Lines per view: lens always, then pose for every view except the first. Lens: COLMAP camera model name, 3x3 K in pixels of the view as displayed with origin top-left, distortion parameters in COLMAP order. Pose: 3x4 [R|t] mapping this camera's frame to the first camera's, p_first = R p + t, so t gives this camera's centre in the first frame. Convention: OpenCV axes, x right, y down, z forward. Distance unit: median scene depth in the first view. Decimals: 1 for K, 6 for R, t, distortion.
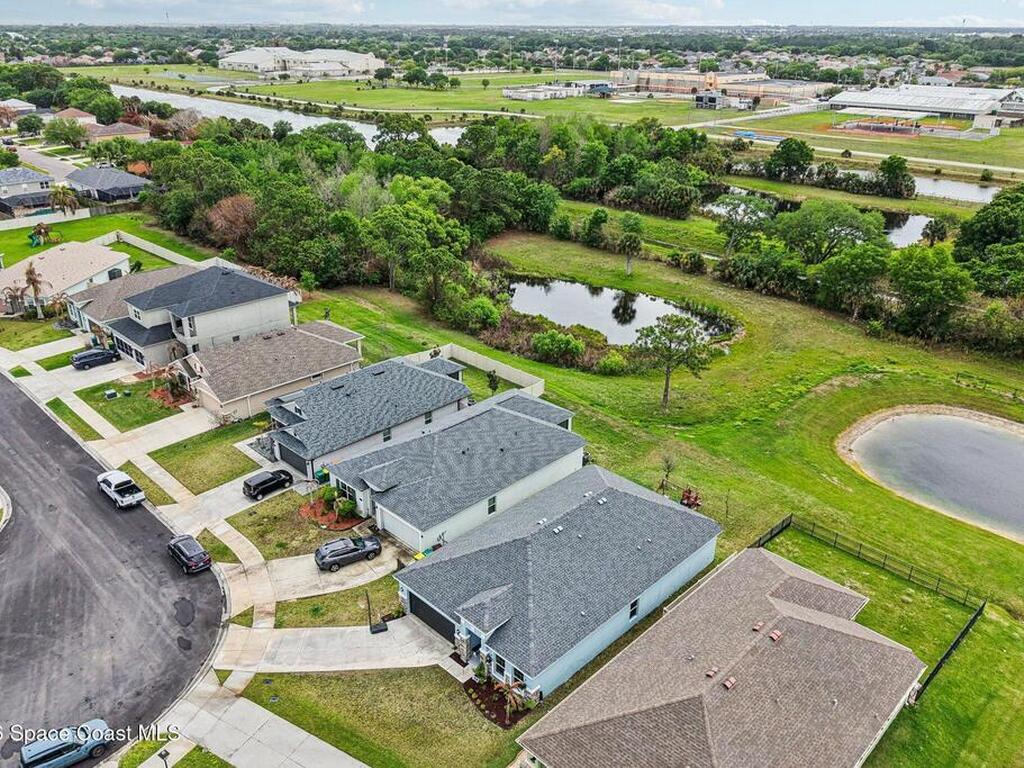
lens RADIAL K [[785.1, 0, 517.9], [0, 785.1, 381.9], [0, 0, 1]] dist [0.055271, -0.062136]
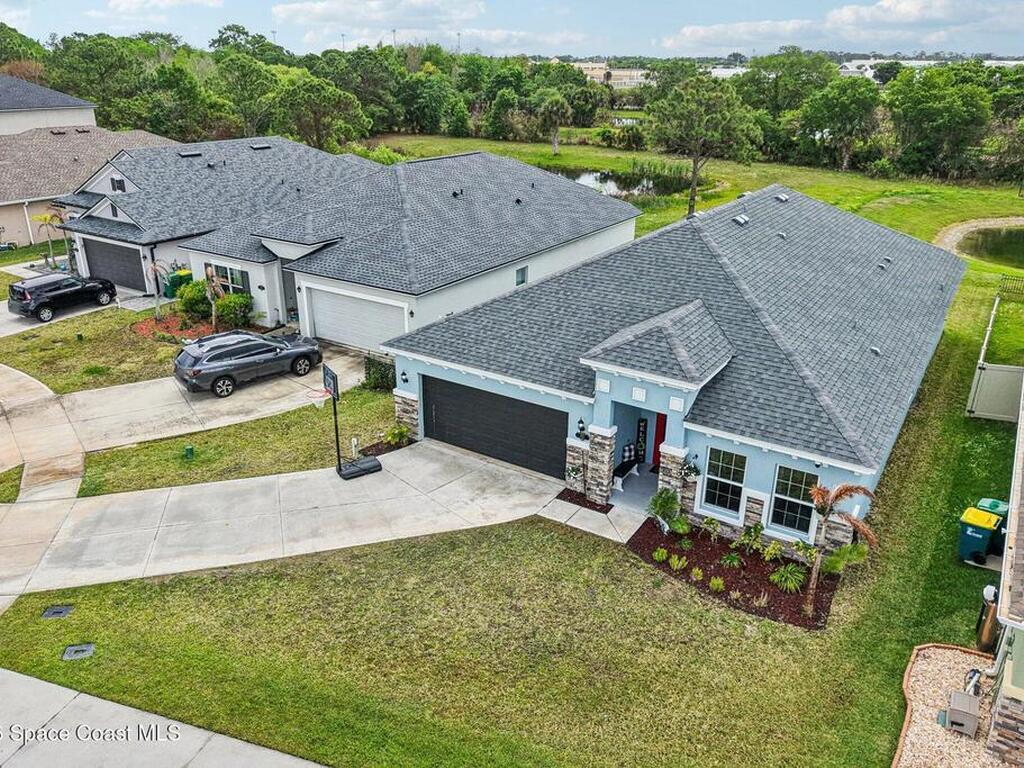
lens RADIAL K [[785.1, 0, 511.5], [0, 785.1, 382.0], [0, 0, 1]] dist [0.055271, -0.062136]
pose [[0.981458, -0.082804, 0.172869, -0.135034], [0.087080, 0.996051, -0.017287, 0.229978], [-0.170755, 0.032020, 0.984793, 0.480097]]
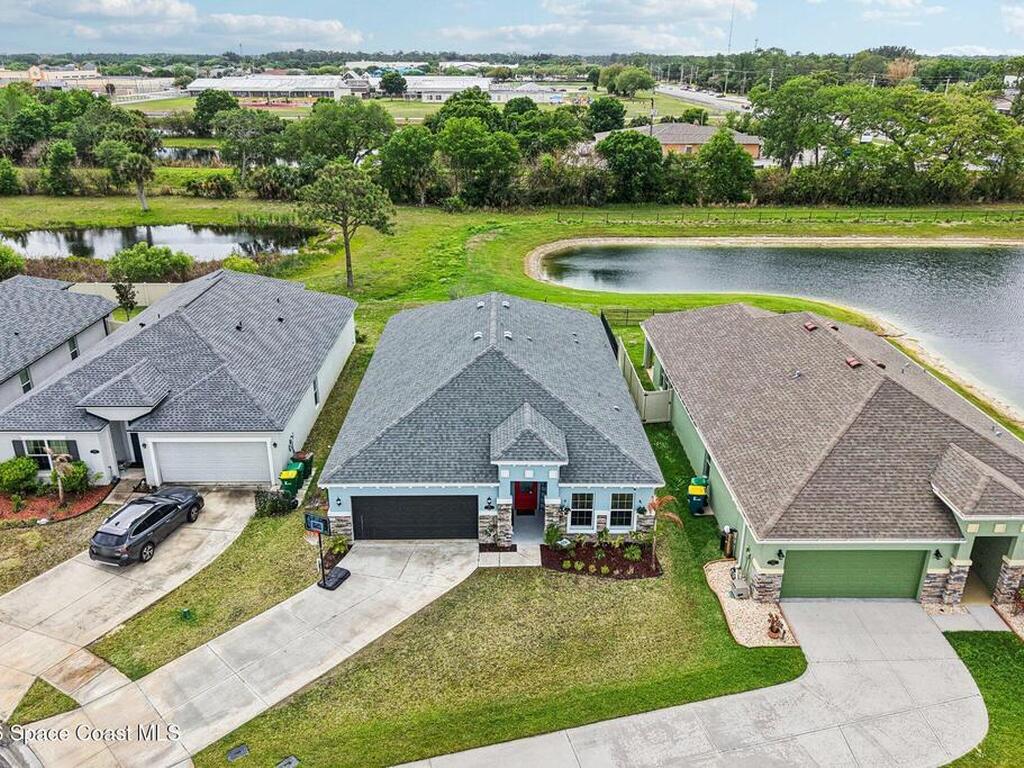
lens RADIAL K [[785.1, 0, 515.5], [0, 785.1, 380.5], [0, 0, 1]] dist [0.055271, -0.062136]
pose [[0.715749, -0.279582, 0.639951, -0.323973], [0.293360, 0.951963, 0.087786, 0.139580], [-0.633753, 0.124903, 0.763385, 0.398851]]
